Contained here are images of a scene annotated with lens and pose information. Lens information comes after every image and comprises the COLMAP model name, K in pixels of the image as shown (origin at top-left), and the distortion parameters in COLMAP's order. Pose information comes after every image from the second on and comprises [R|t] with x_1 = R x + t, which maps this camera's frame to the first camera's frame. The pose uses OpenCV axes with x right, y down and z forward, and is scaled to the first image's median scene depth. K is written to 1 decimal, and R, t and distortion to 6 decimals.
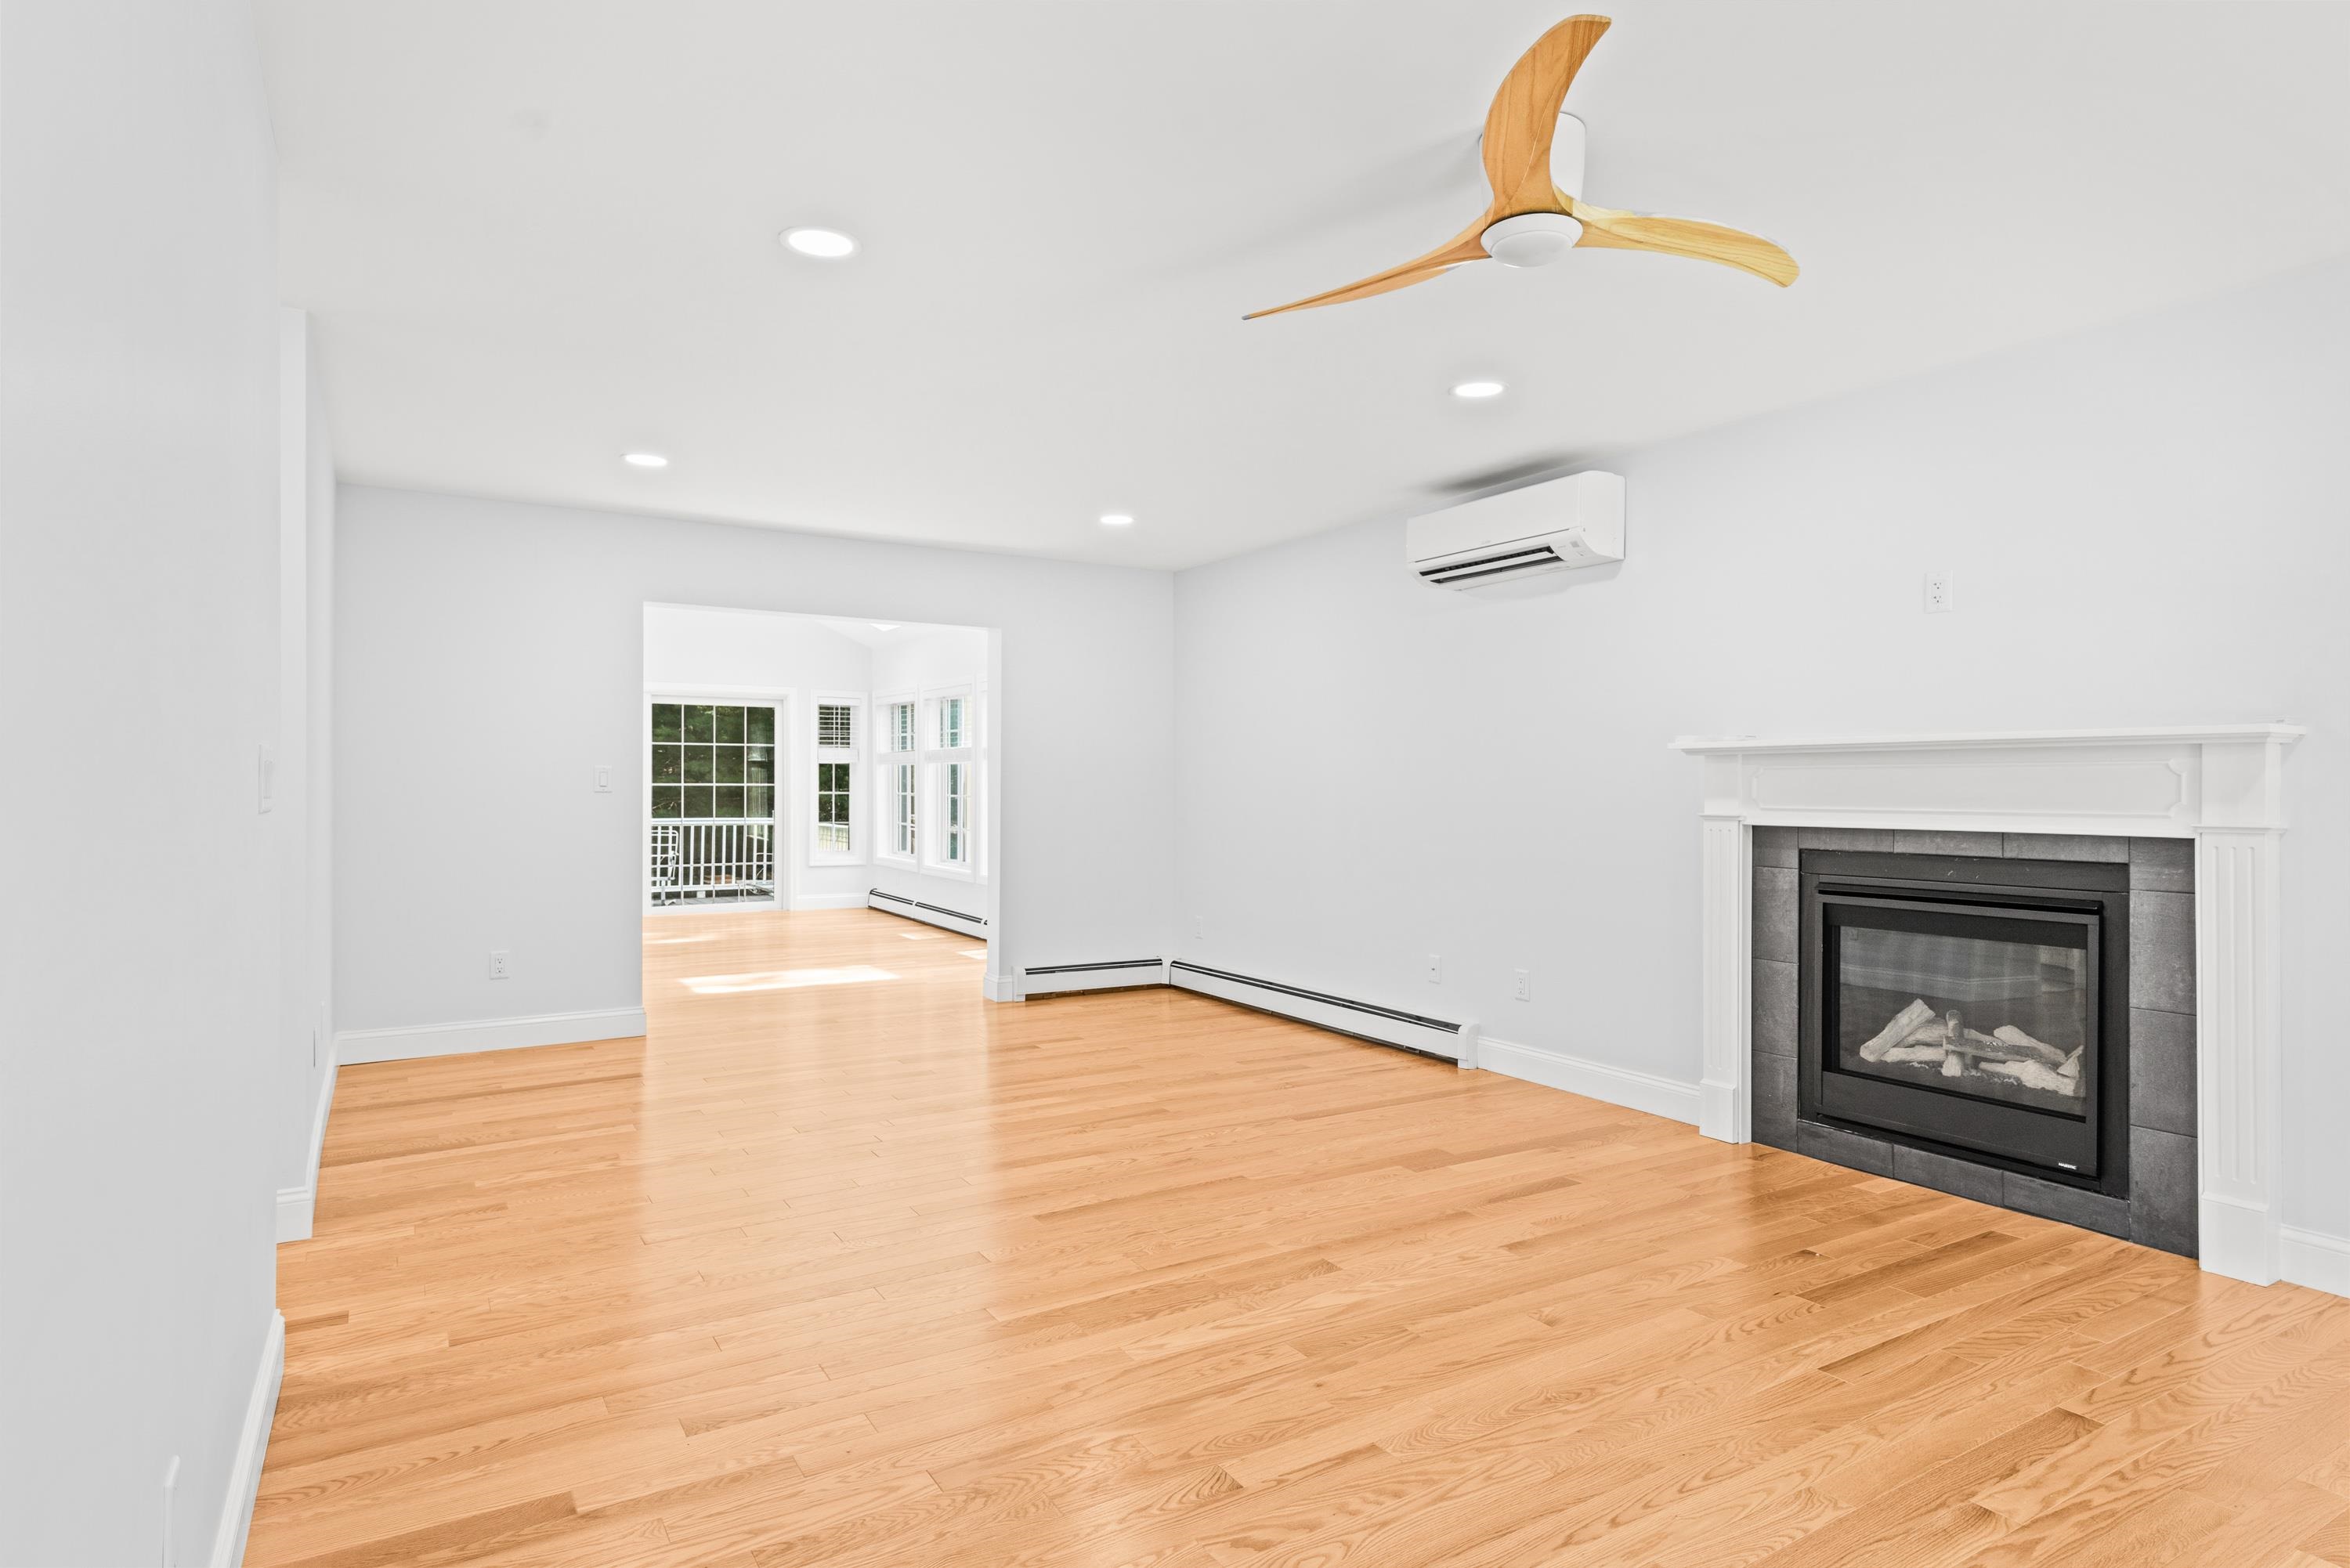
lens RADIAL K [[1290.1, 0, 1188.7], [0, 1290.1, 782.0], [0, 0, 1]] dist [0.017976, -0.004535]
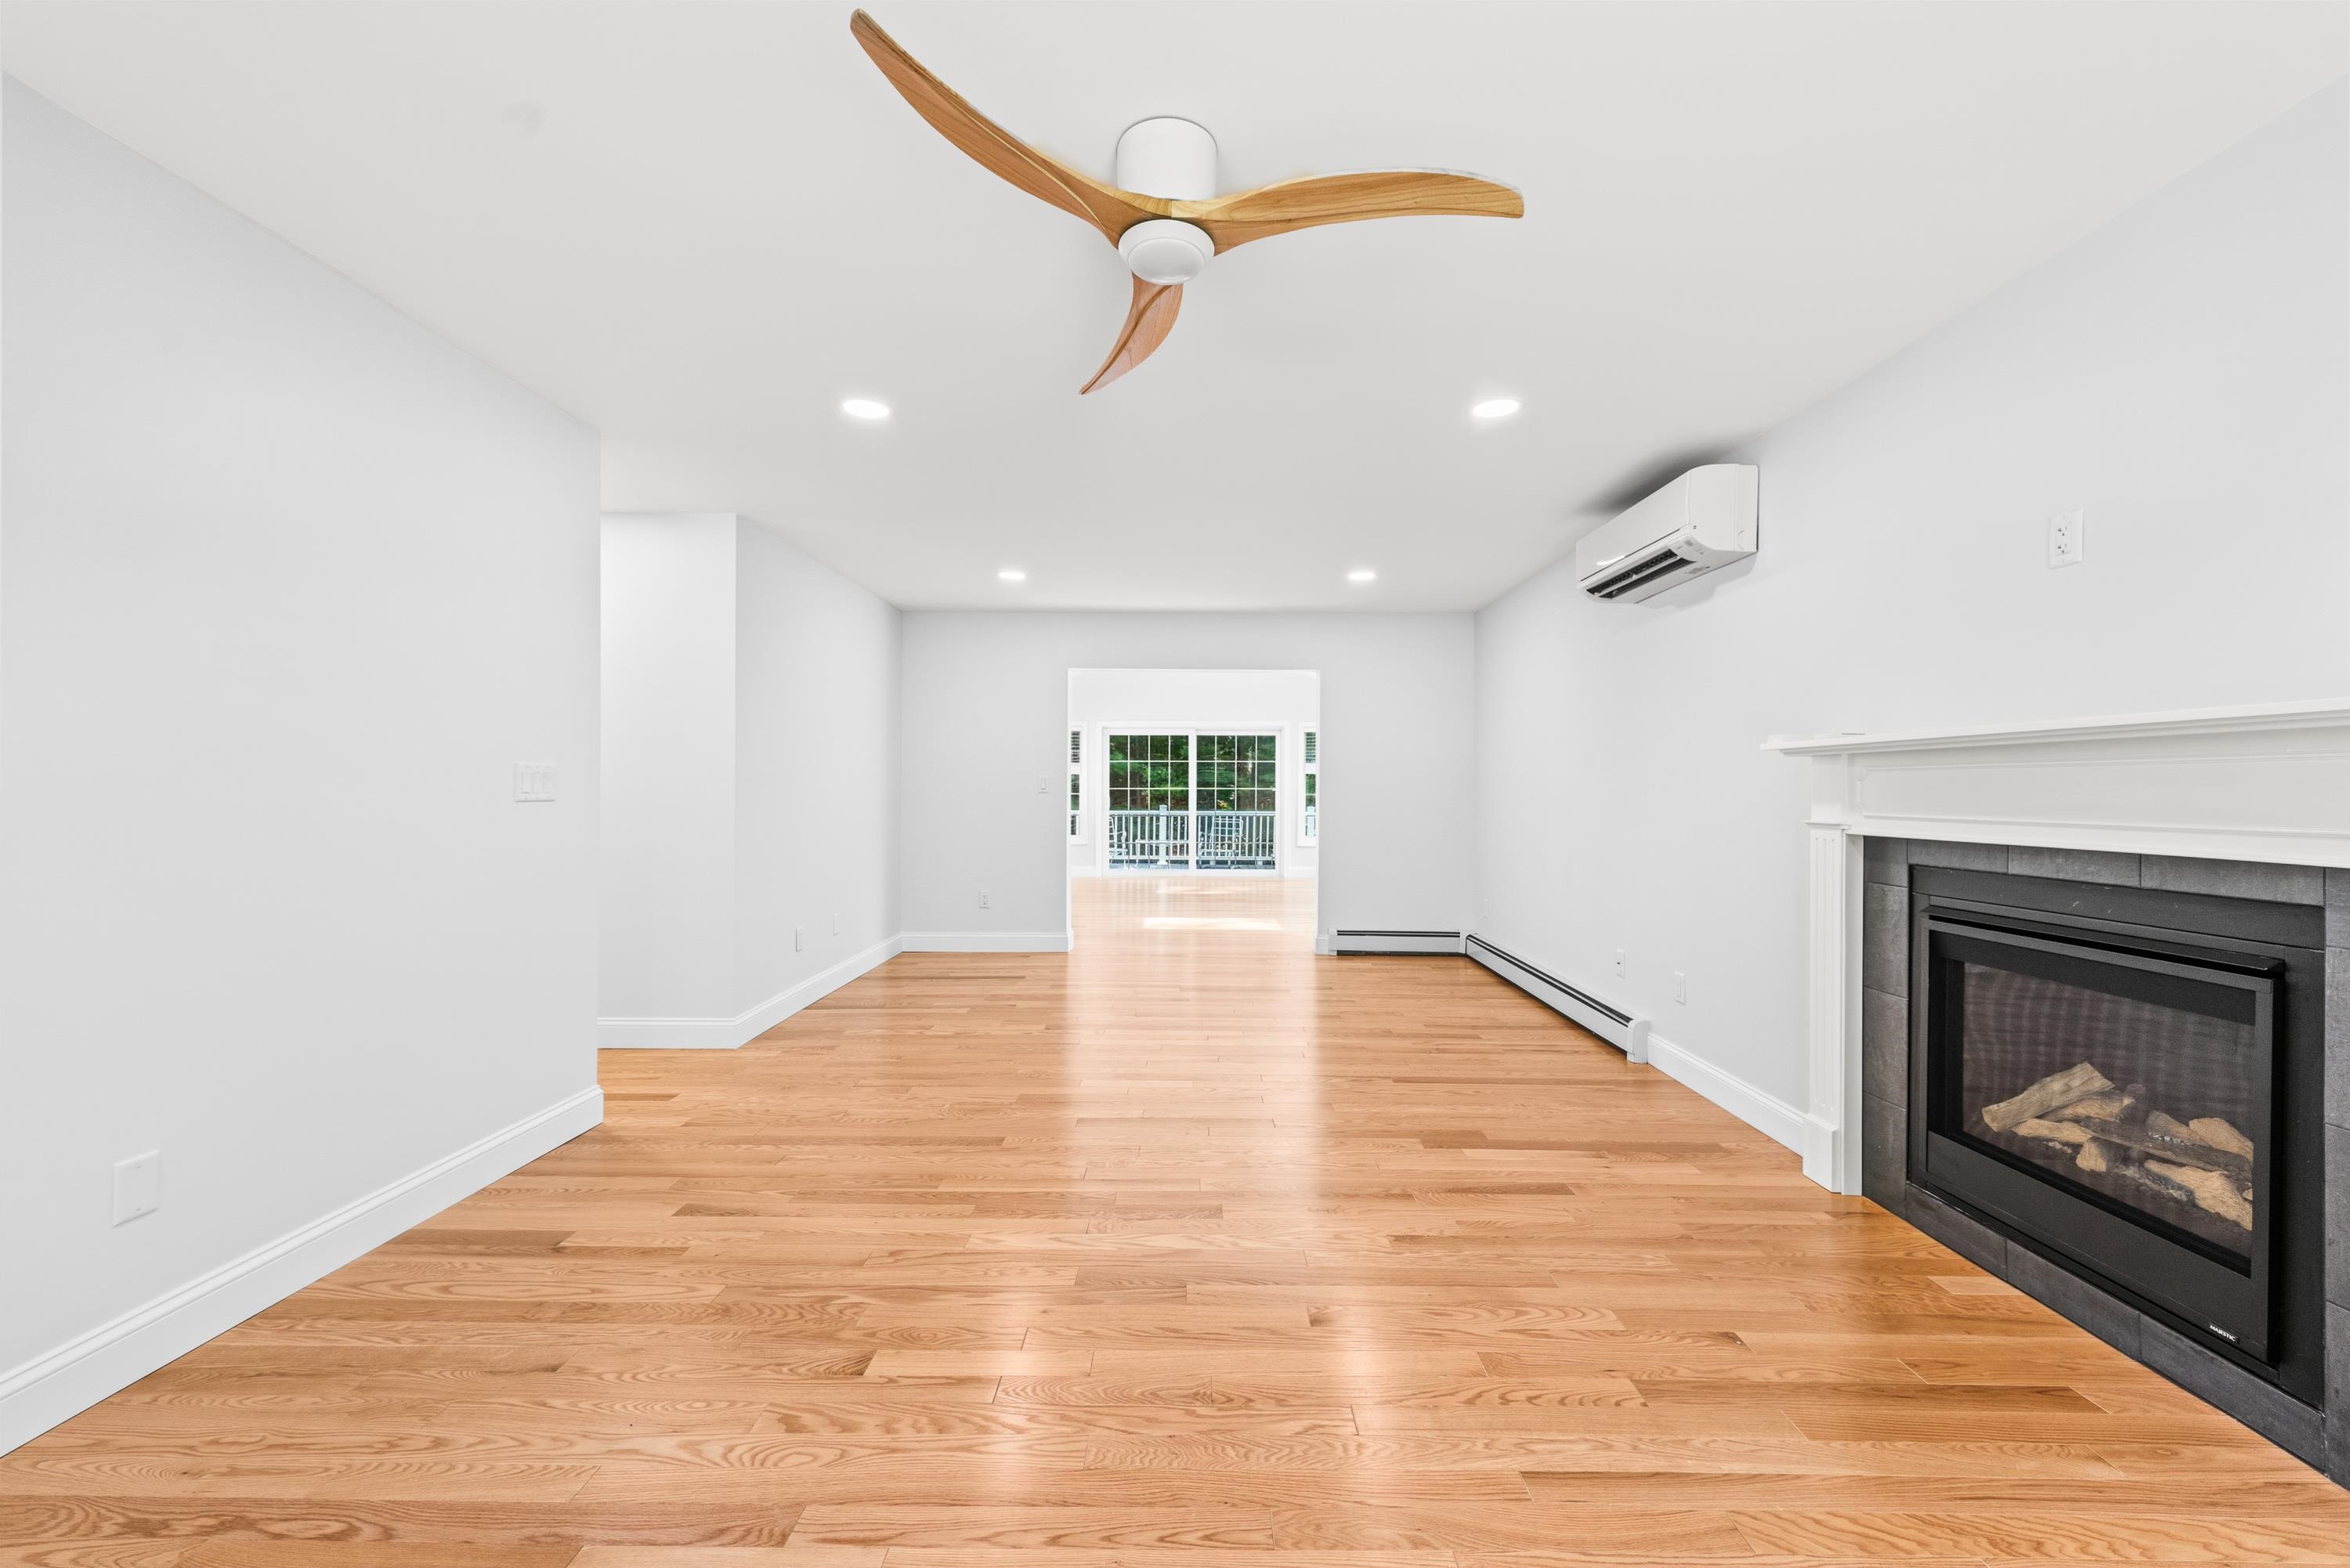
lens RADIAL K [[912.6, 0, 1179.8], [0, 912.6, 786.8], [0, 0, 1]] dist [0.008434, -0.001601]
pose [[0.844462, 0.000161, -0.535616, 0.418231], [-0.000895, 0.999999, -0.001110, 0.002063], [0.535615, 0.001417, 0.844461, 0.251161]]
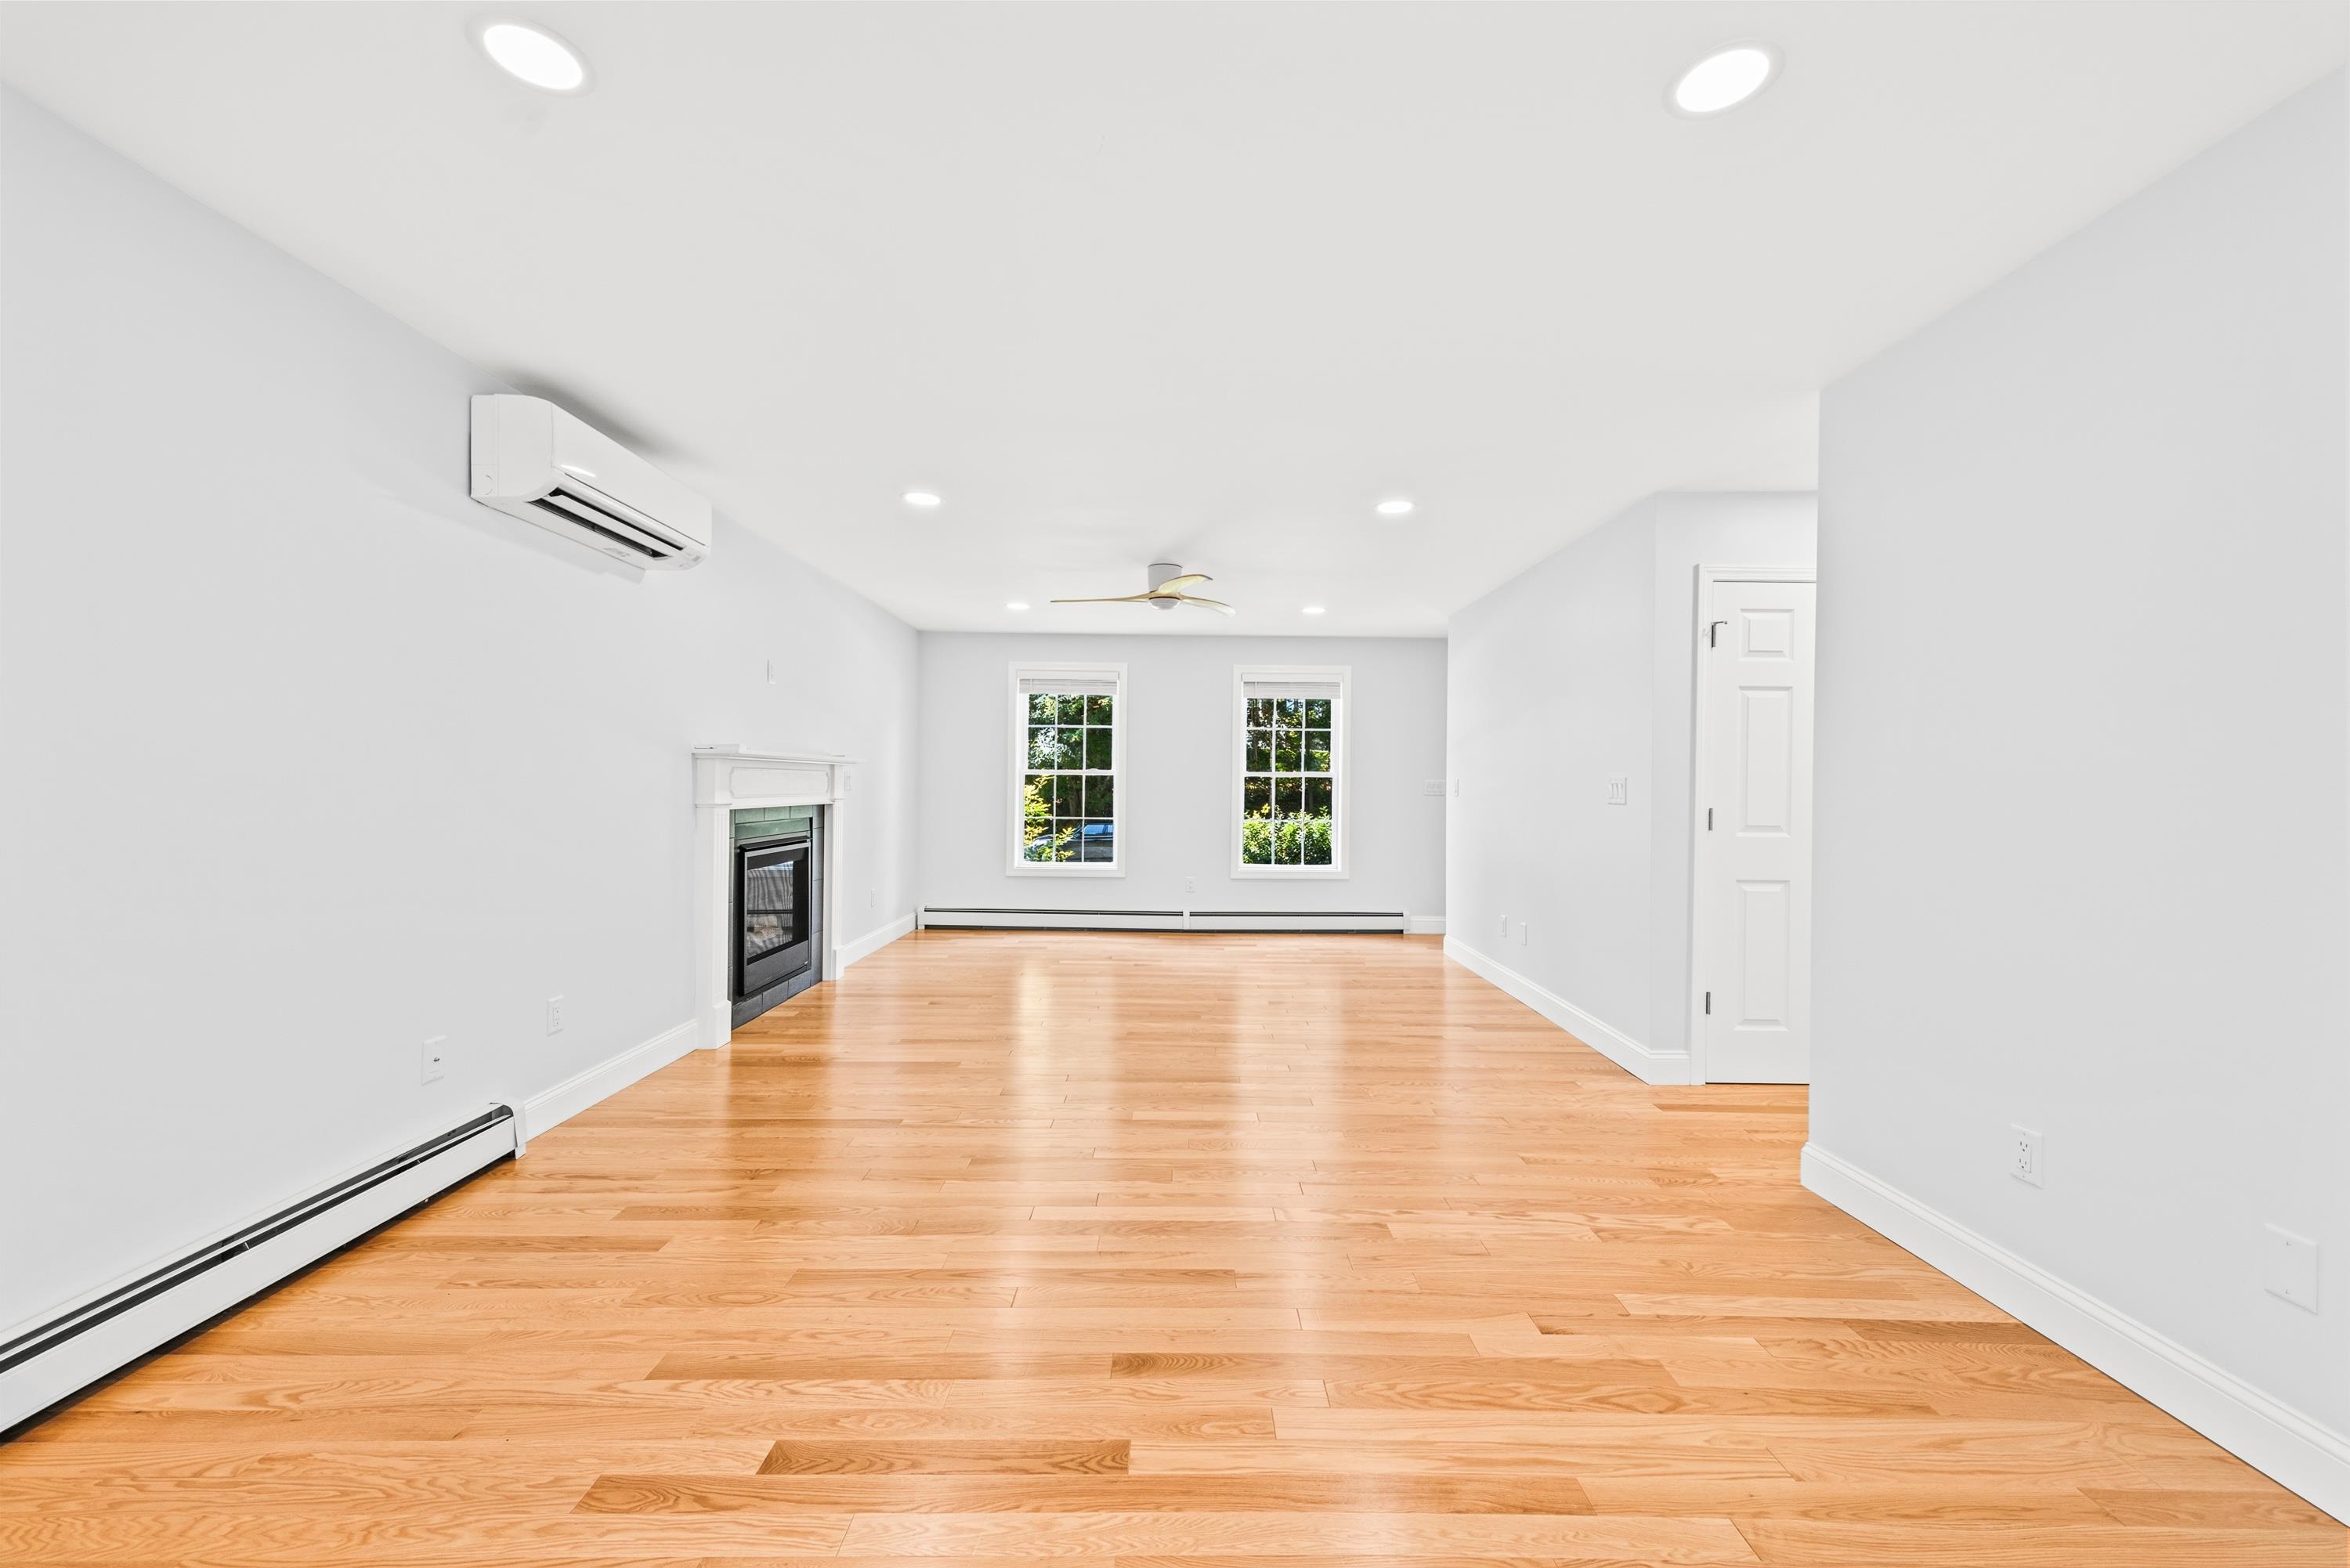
lens RADIAL K [[912.6, 0, 1180.0], [0, 912.6, 789.2], [0, 0, 1]] dist [0.008434, -0.001601]
pose [[-0.852513, -0.014174, 0.522515, -0.547132], [-0.014625, 0.999888, 0.003262, 0.000765], [-0.522502, -0.004861, -0.852624, 1.750913]]
